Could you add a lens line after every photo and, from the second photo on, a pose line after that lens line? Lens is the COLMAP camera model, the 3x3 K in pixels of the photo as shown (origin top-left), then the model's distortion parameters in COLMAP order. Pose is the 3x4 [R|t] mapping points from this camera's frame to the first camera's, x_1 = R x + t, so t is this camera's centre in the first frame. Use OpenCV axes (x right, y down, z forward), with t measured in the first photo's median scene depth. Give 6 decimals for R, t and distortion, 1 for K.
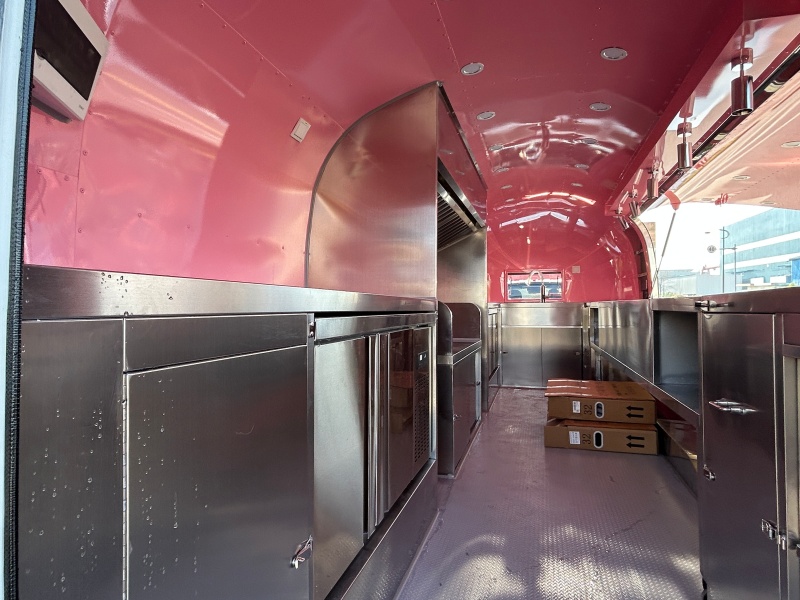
lens RADIAL K [[480.9, 0, 396.6], [0, 480.9, 296.2], [0, 0, 1]] dist [-0.003454, -0.000005]
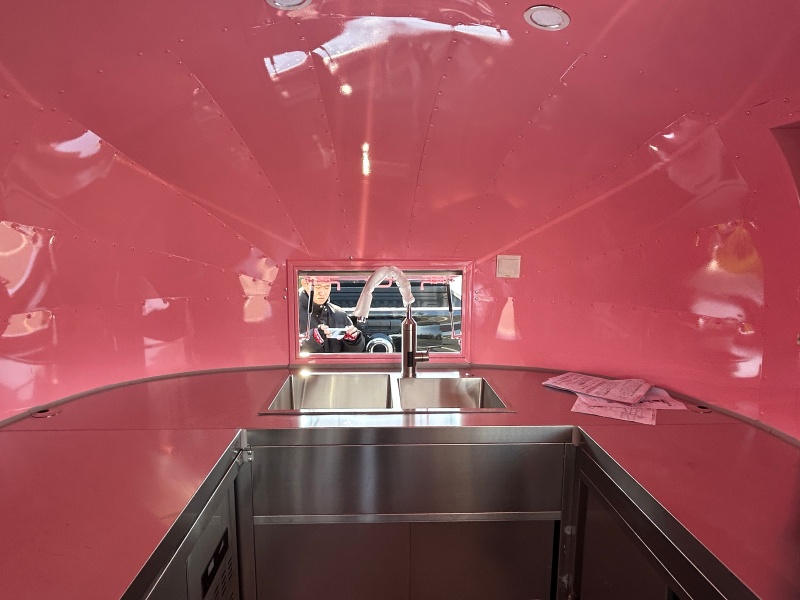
lens RADIAL K [[480.9, 0, 396.6], [0, 480.9, 296.2], [0, 0, 1]] dist [-0.003454, -0.000005]
pose [[0.948408, -0.036309, 0.314966, 0.277057], [-0.010323, 0.989358, 0.145137, -0.110521], [-0.316884, -0.140901, 0.937940, 0.983630]]
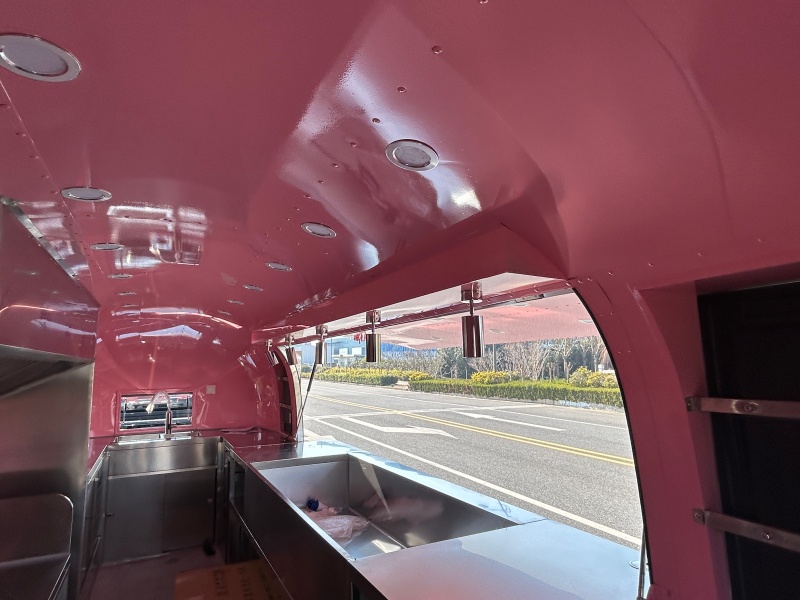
lens RADIAL K [[480.9, 0, 396.6], [0, 480.9, 296.2], [0, 0, 1]] dist [-0.003454, -0.000005]
pose [[0.728437, 0.092175, 0.678884, 0.022520], [0.002845, 0.990493, -0.137536, -0.140674], [-0.685107, 0.102117, 0.721250, 0.185244]]
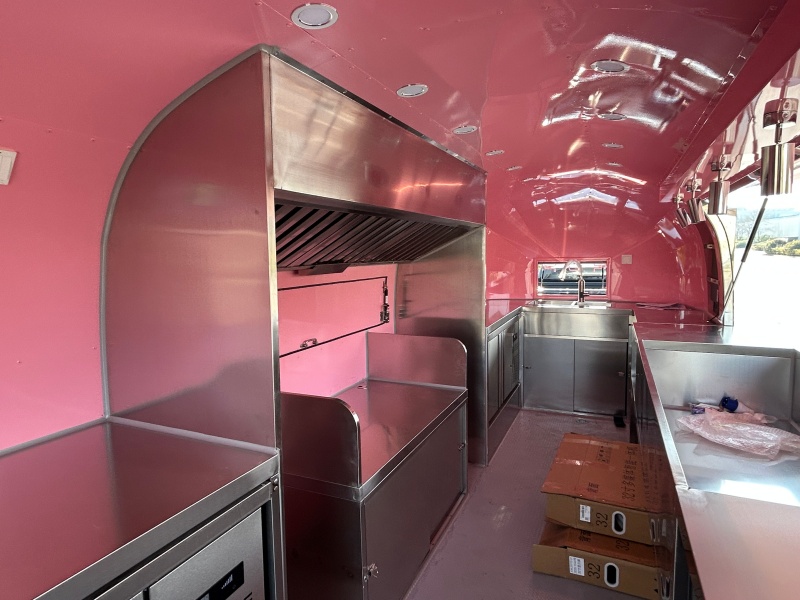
lens RADIAL K [[480.9, 0, 396.6], [0, 480.9, 296.2], [0, 0, 1]] dist [-0.003454, -0.000005]
pose [[0.990863, 0.001113, -0.134864, 0.149820], [0.013742, 0.993929, 0.109166, -0.119016], [0.134167, -0.110022, 0.984832, 0.240621]]
